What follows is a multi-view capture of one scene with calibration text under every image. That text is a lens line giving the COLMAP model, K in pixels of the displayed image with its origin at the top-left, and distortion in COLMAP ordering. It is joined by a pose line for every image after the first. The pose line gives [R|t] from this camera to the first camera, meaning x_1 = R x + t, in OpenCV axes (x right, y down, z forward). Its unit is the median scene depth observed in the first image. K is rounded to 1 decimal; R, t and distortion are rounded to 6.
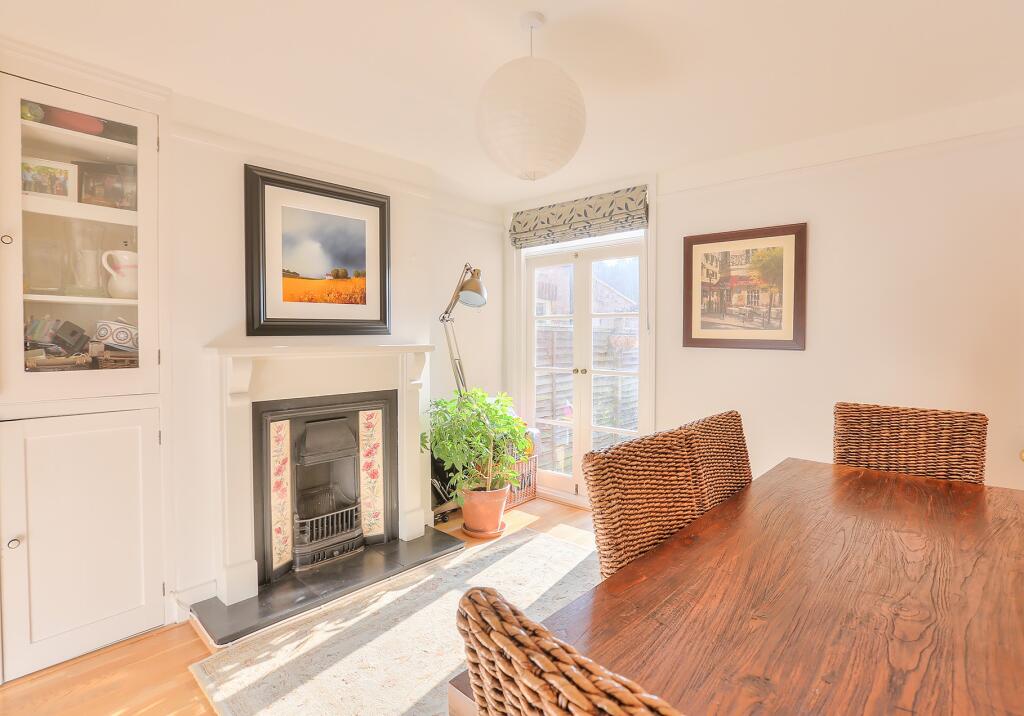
lens RADIAL K [[503.7, 0, 513.2], [0, 503.7, 344.6], [0, 0, 1]] dist [0.000377, 0.000264]
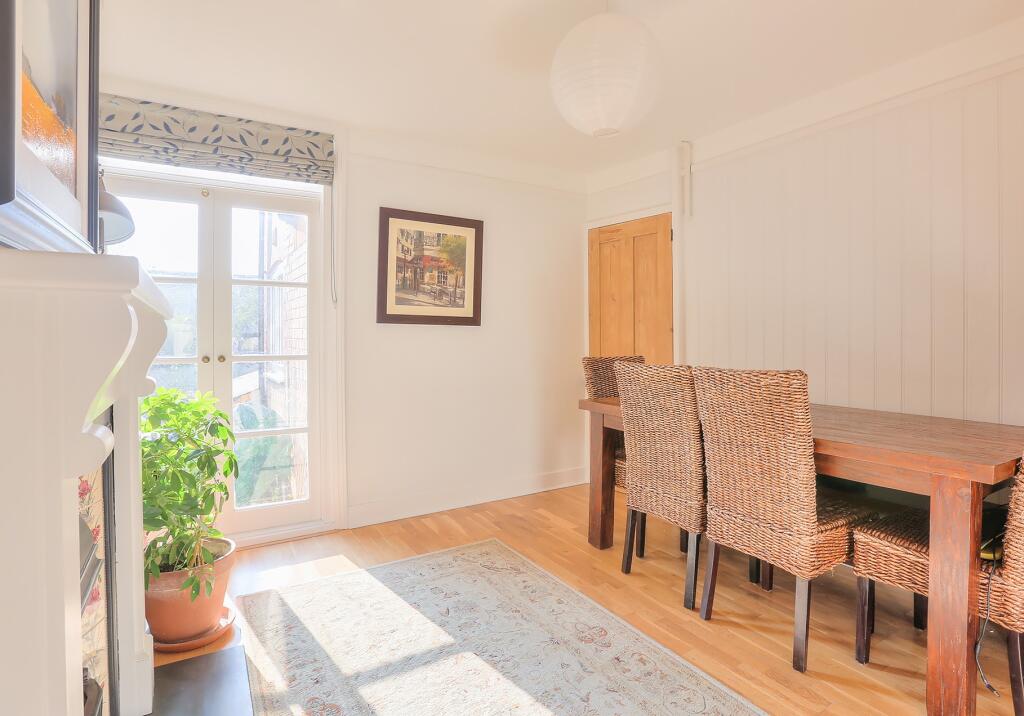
lens RADIAL K [[524.6, 0, 509.8], [0, 524.6, 332.8], [0, 0, 1]] dist [0.000409, 0.000456]
pose [[0.326939, -0.000665, 0.945045, -0.531092], [0.014709, 0.999882, -0.004385, 0.032278], [-0.944931, 0.015334, 0.326911, 0.465184]]
